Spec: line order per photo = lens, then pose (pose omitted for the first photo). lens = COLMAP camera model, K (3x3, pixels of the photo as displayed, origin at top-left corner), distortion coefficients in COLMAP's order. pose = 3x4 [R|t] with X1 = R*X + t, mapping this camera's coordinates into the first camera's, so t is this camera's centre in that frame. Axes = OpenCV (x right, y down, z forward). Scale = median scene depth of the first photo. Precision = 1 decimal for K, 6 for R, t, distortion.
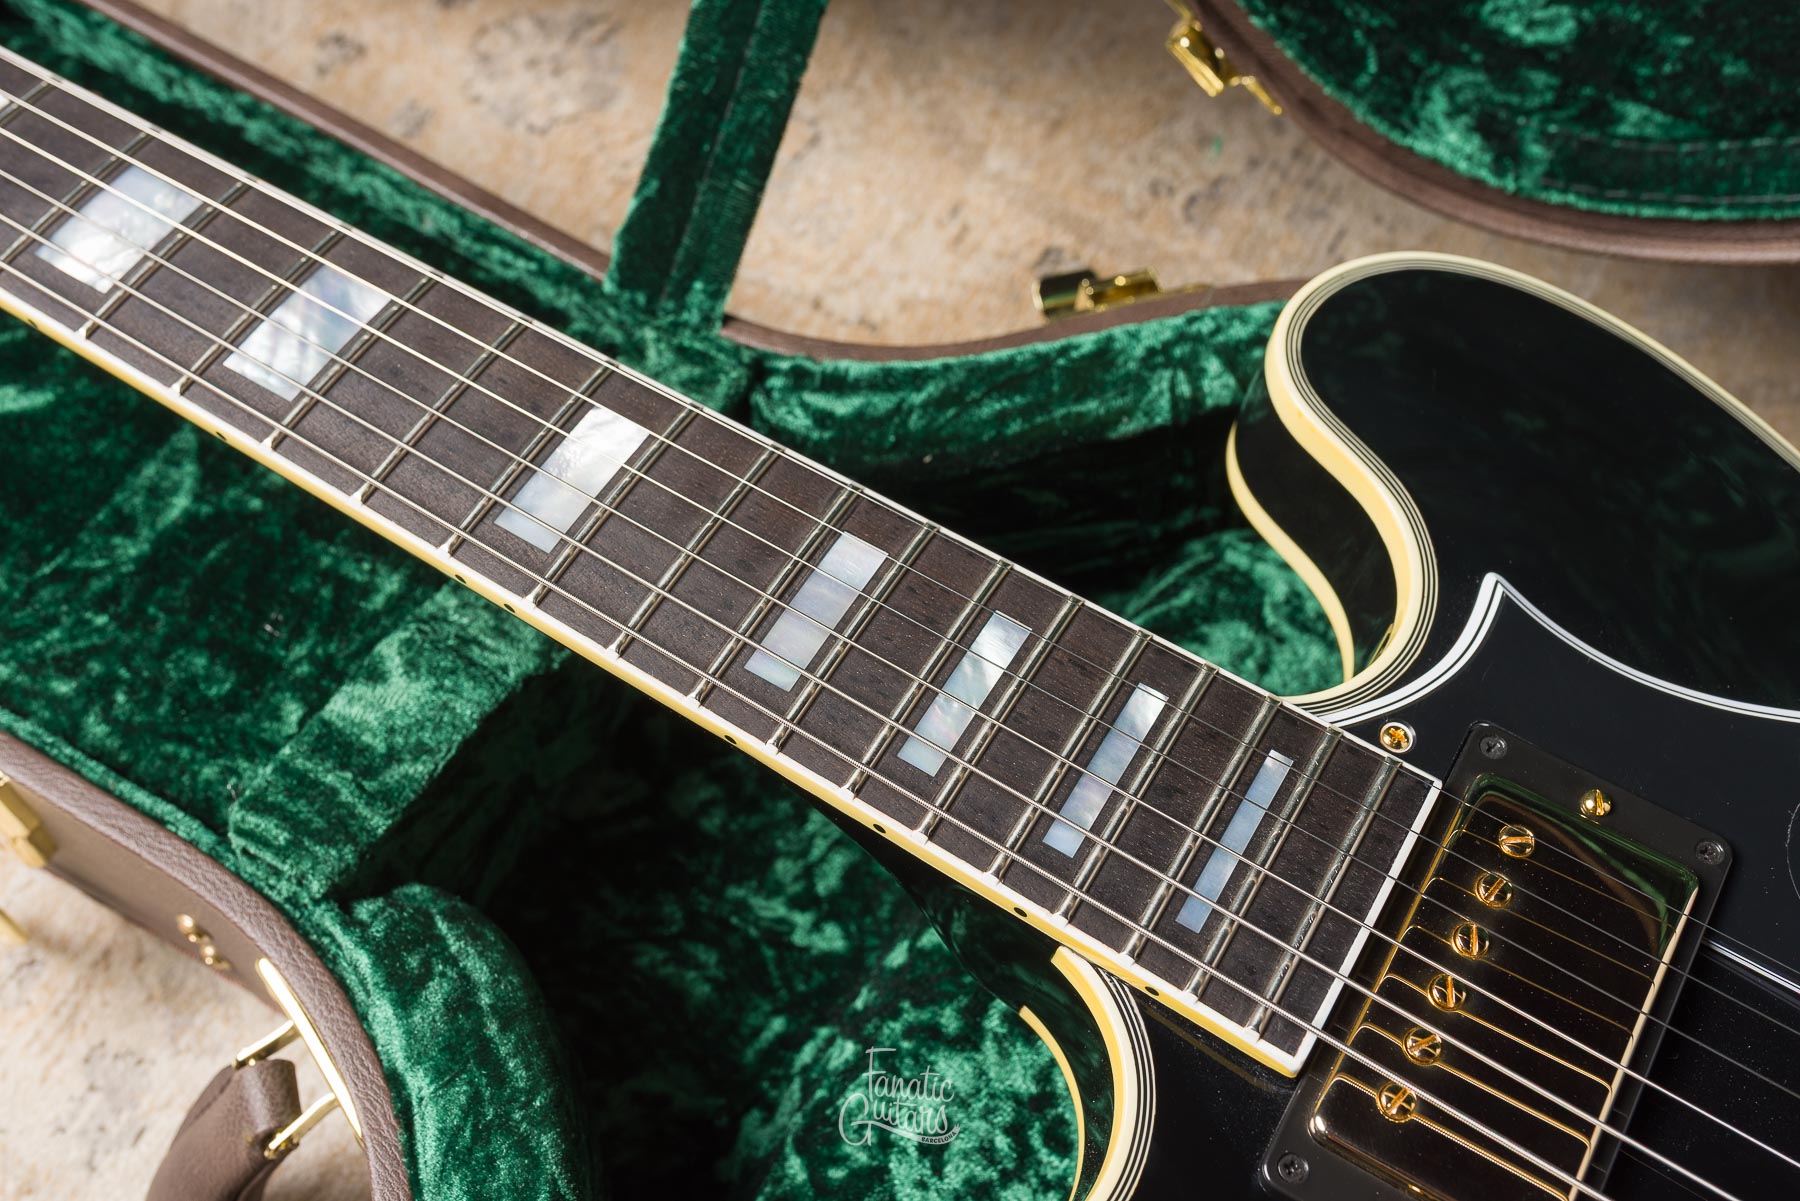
lens RADIAL K [[1827.5, 0, 898.0], [0, 1827.5, 563.1], [0, 0, 1]] dist [-0.006266, 0.002148]
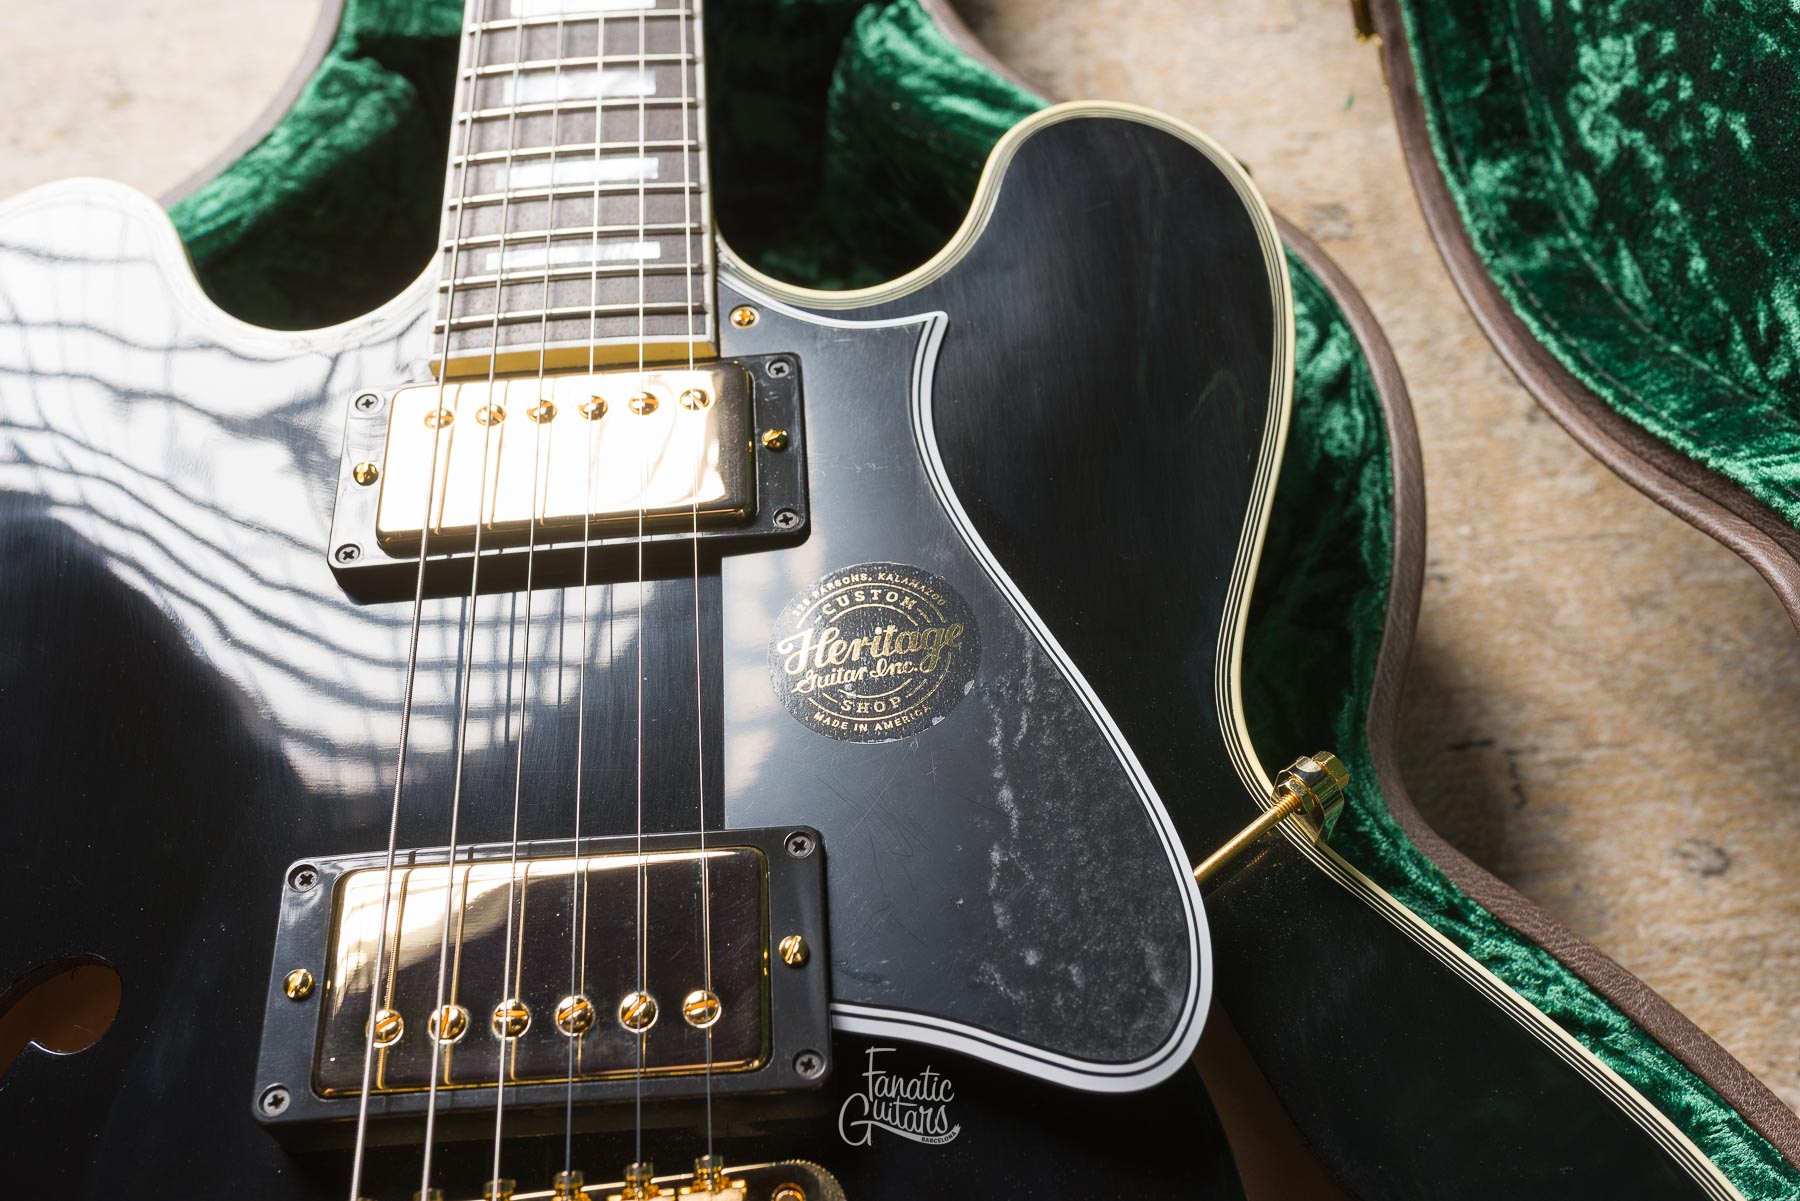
lens RADIAL K [[1827.5, 0, 898.0], [0, 1827.5, 563.1], [0, 0, 1]] dist [-0.006266, 0.002148]
pose [[0.576928, 0.652379, -0.491483, 0.926228], [-0.669194, 0.722539, 0.173542, -0.056844], [0.468330, 0.228777, 0.853421, 0.060300]]
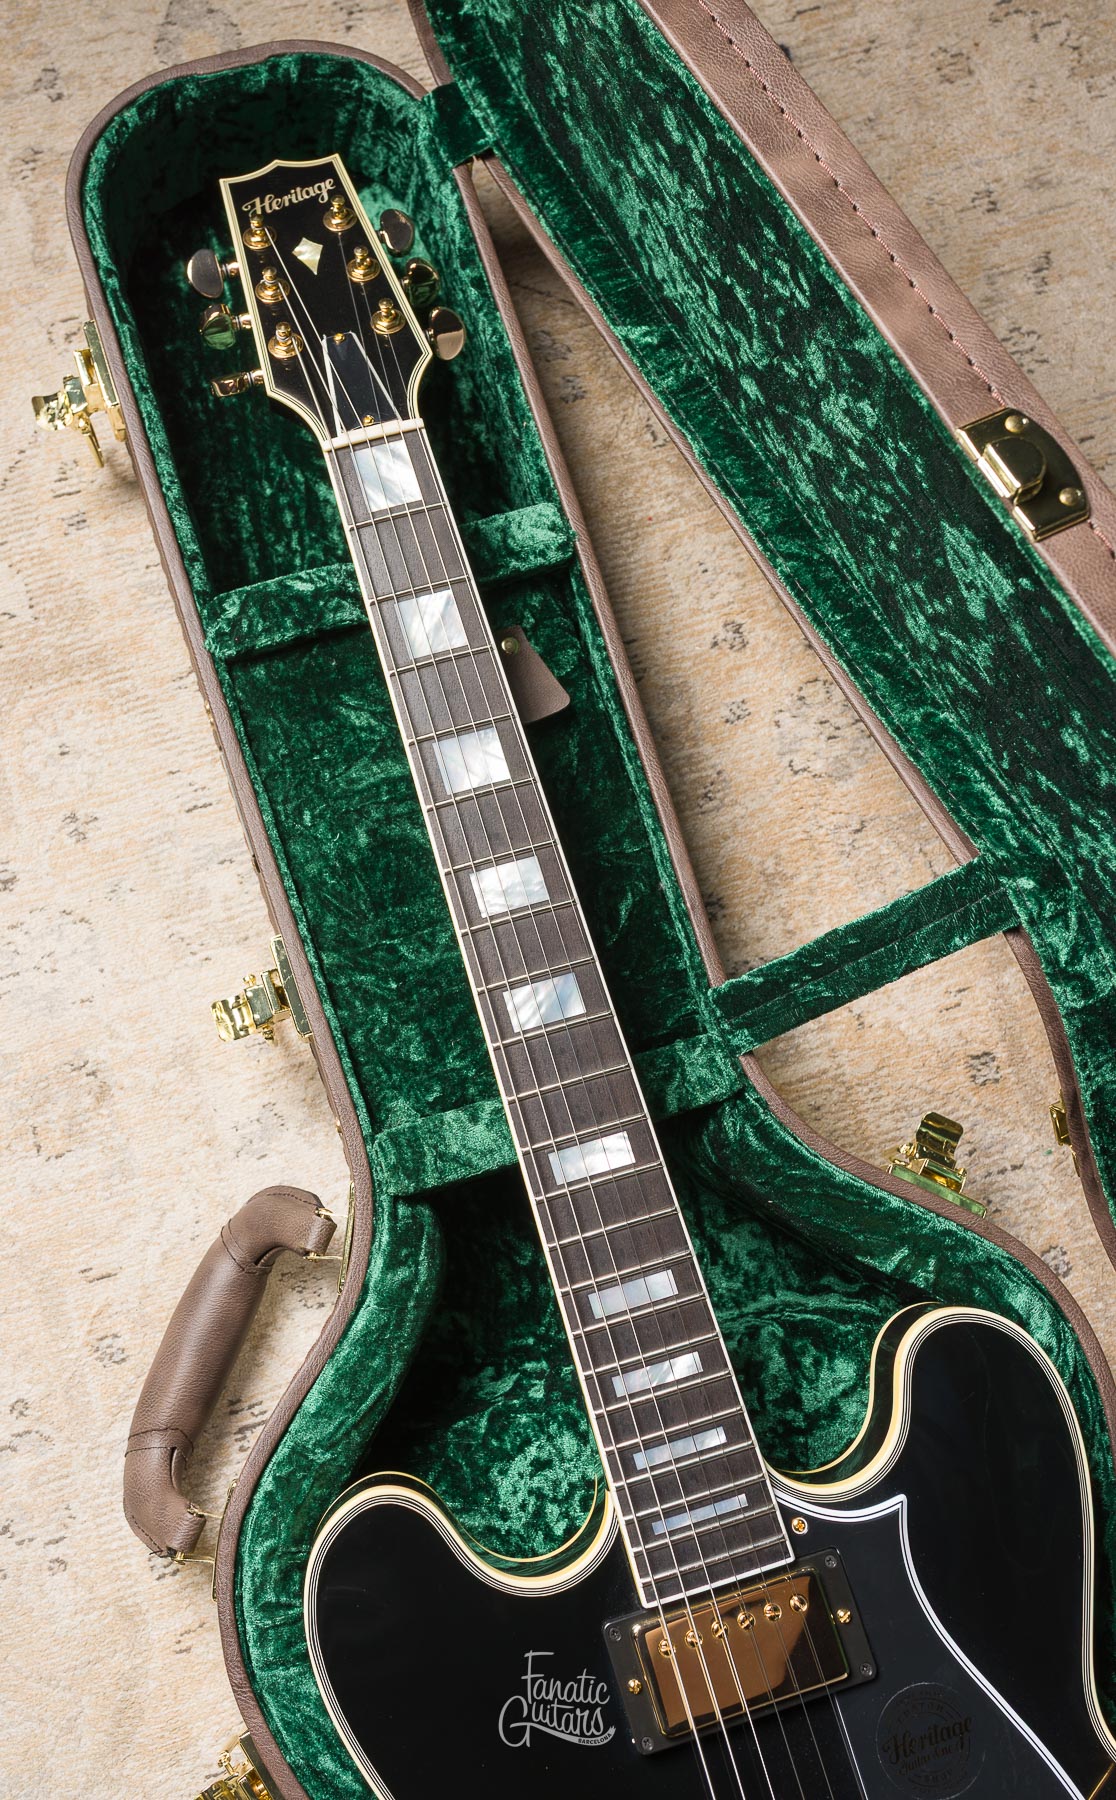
lens RADIAL K [[1791.2, 0, 512.8], [0, 1791.2, 853.0], [0, 0, 1]] dist [0.000898, 0.010671]
pose [[0.740569, 0.652859, -0.159163, -0.137357], [-0.589219, 0.744759, 0.313297, -0.854489], [0.323077, -0.138237, 0.936222, -0.856870]]
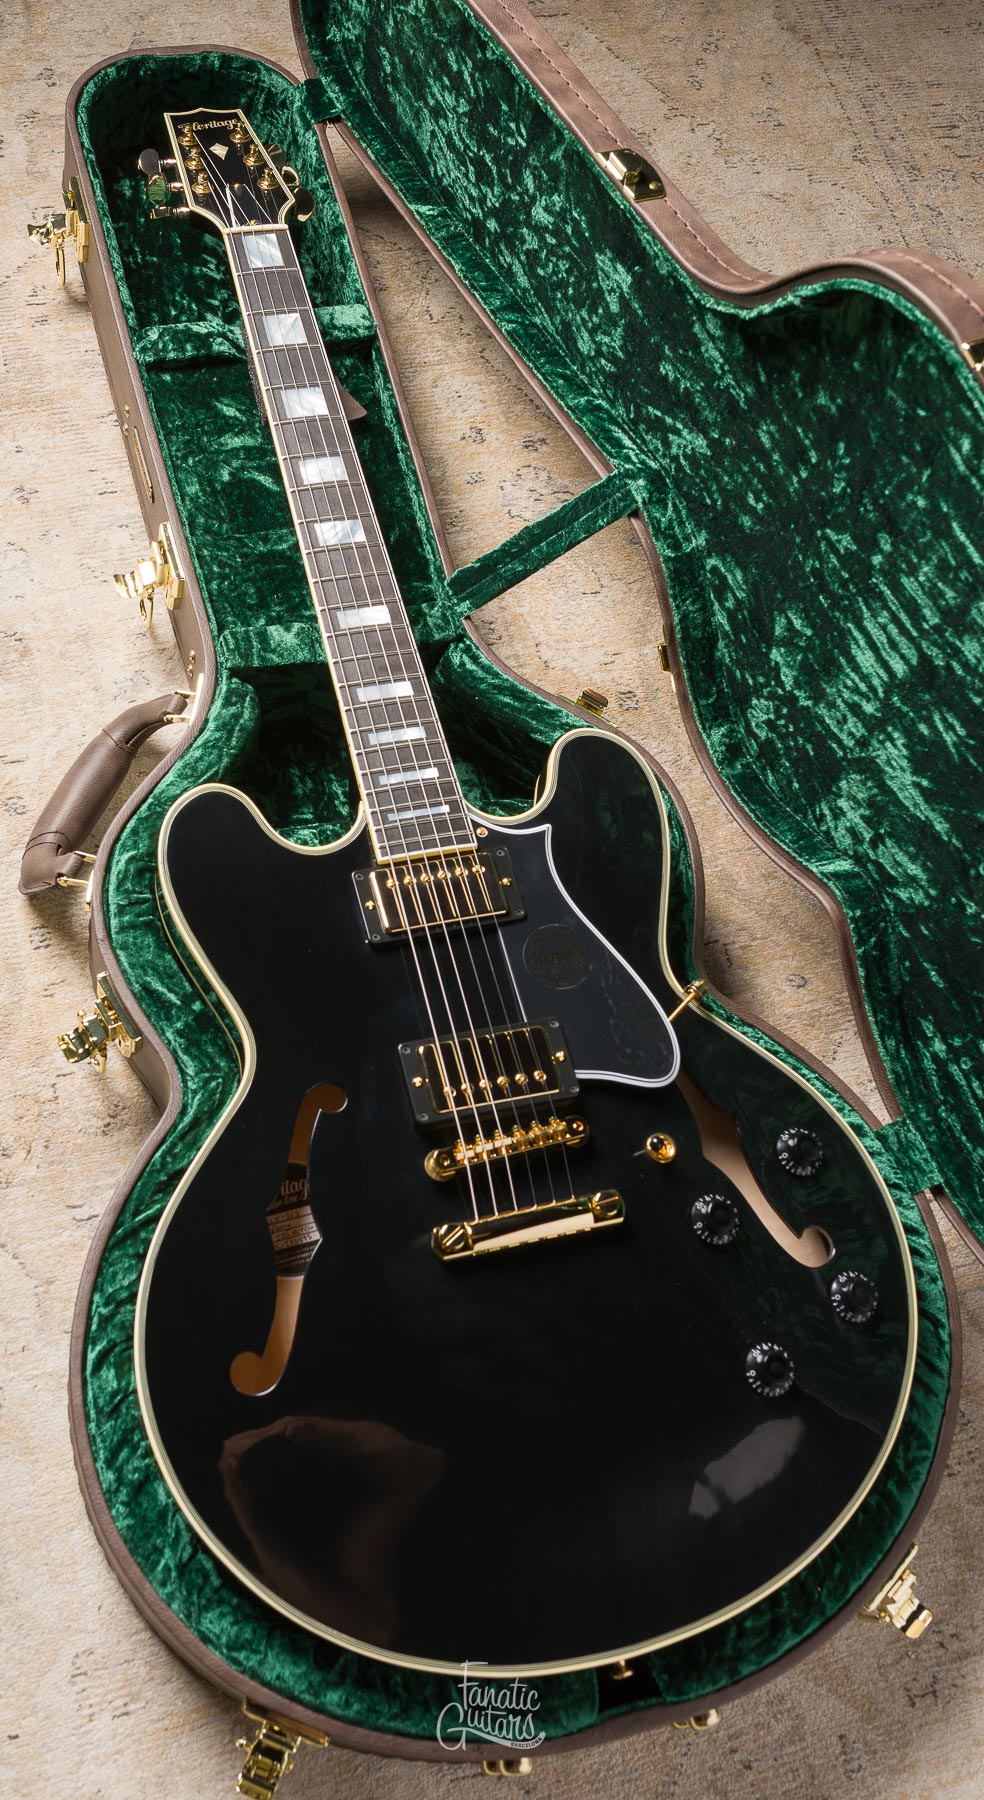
lens RADIAL K [[1822.9, 0, 425.1], [0, 1822.9, 798.2], [0, 0, 1]] dist [0.009316, -0.021308]
pose [[0.710639, 0.654442, -0.258261, 0.917421], [-0.659151, 0.747653, 0.080837, -0.135549], [0.245992, 0.112787, 0.962687, -1.996776]]
